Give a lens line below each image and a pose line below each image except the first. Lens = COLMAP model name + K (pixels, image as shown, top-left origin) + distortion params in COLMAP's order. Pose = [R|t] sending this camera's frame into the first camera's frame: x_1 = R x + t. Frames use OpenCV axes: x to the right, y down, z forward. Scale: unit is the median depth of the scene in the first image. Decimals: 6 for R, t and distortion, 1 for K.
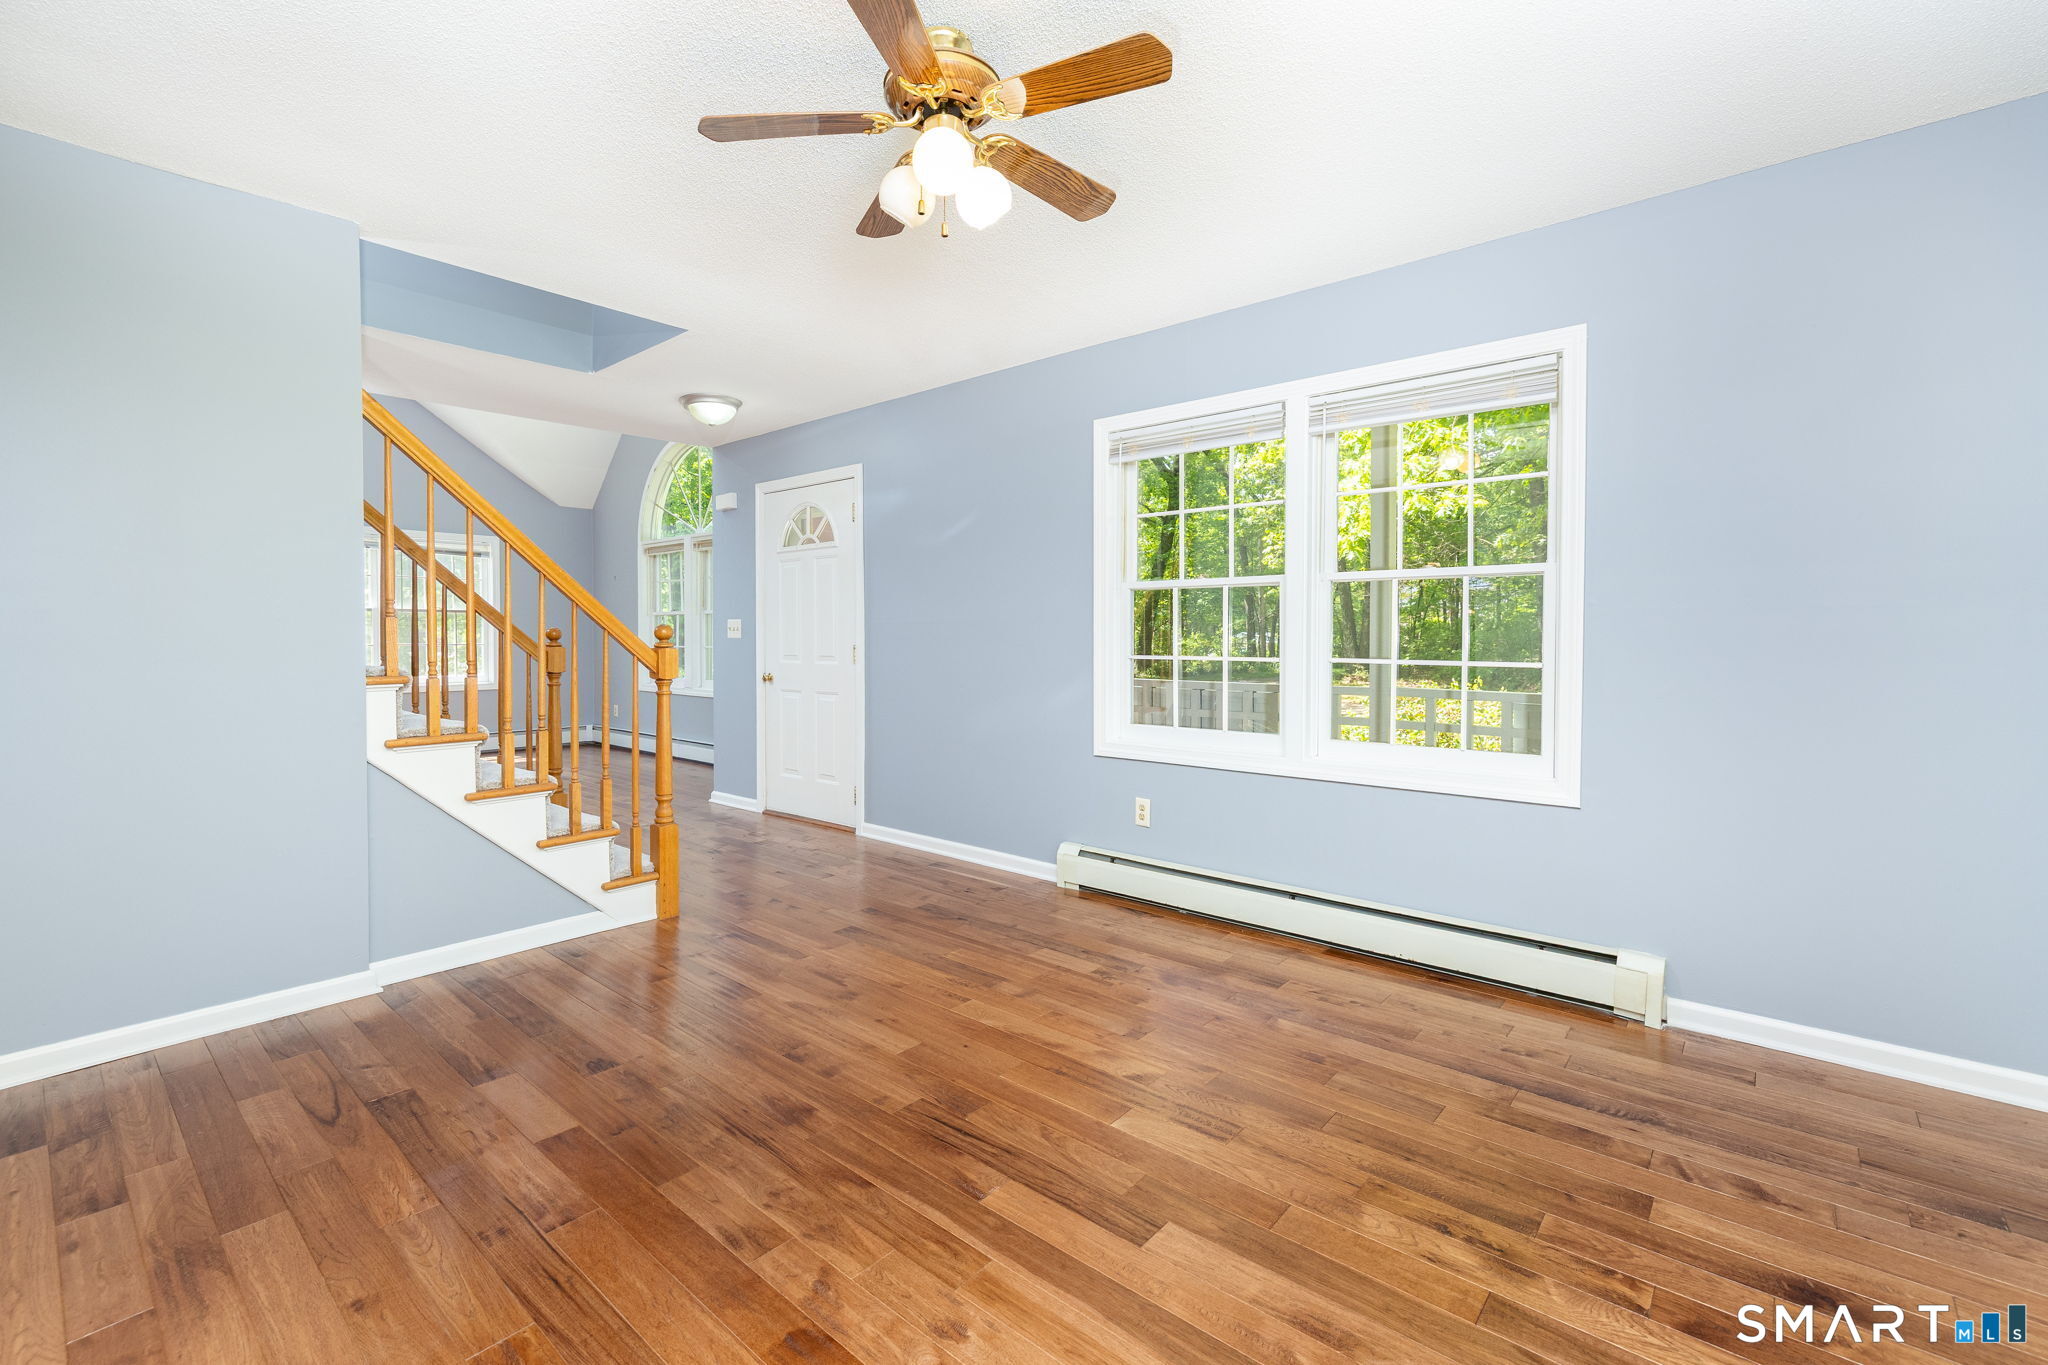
lens RADIAL K [[878.9, 0, 1023.8], [0, 878.9, 655.7], [0, 0, 1]] dist [-0.000332, 0.000010]
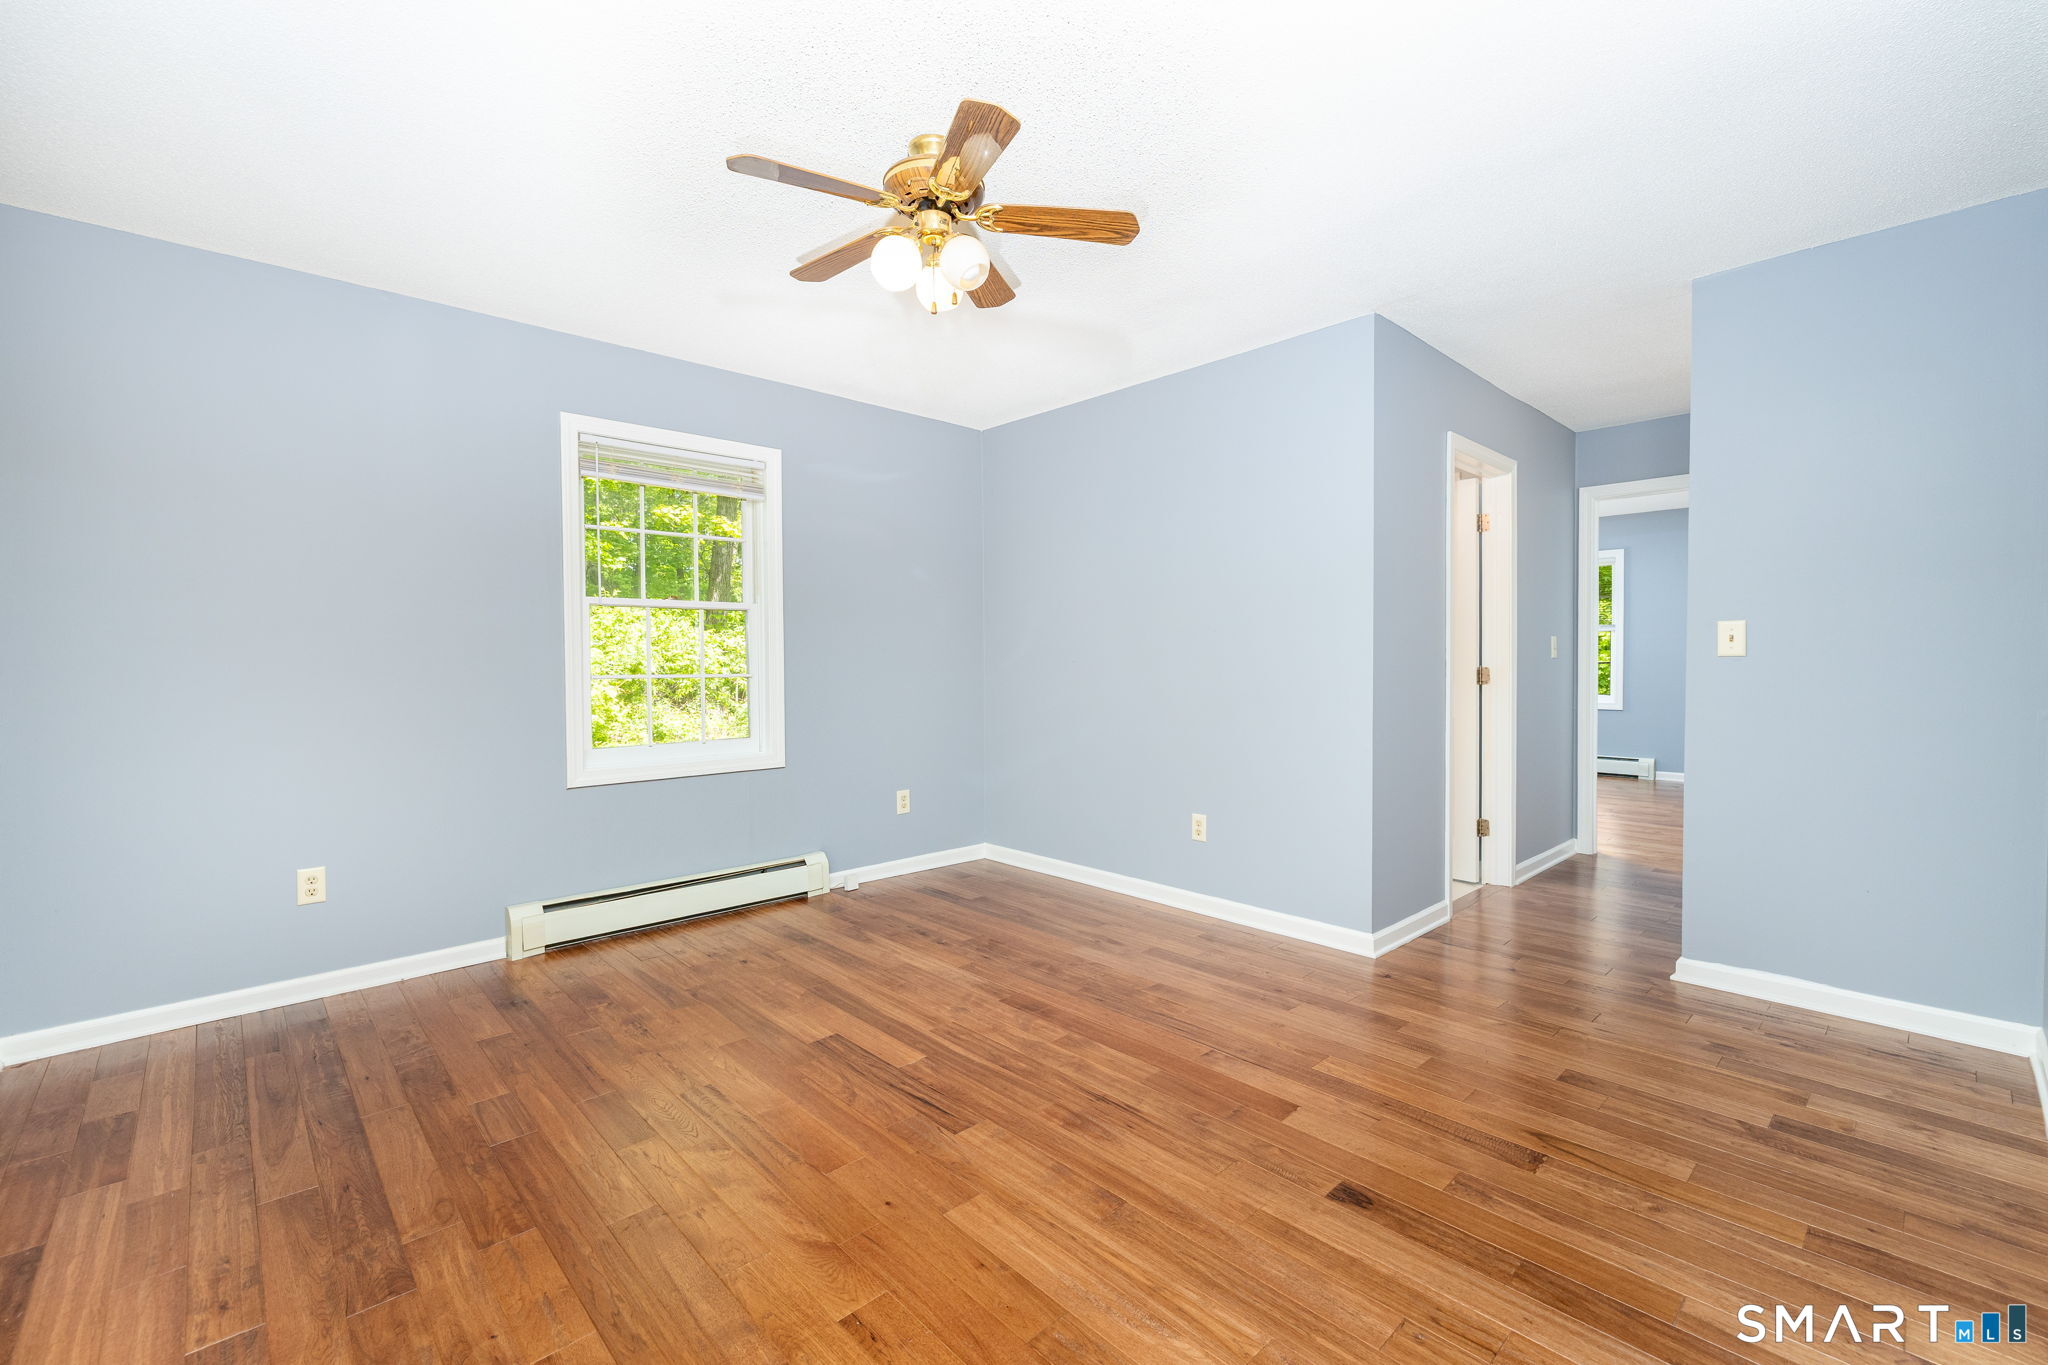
lens RADIAL K [[878.9, 0, 1029.0], [0, 878.9, 677.5], [0, 0, 1]] dist [-0.000332, 0.000010]
pose [[-0.994219, 0.003420, 0.107316, -0.328400], [0.007546, 0.999247, 0.038071, -0.037936], [-0.107105, 0.038661, -0.993496, 2.101330]]
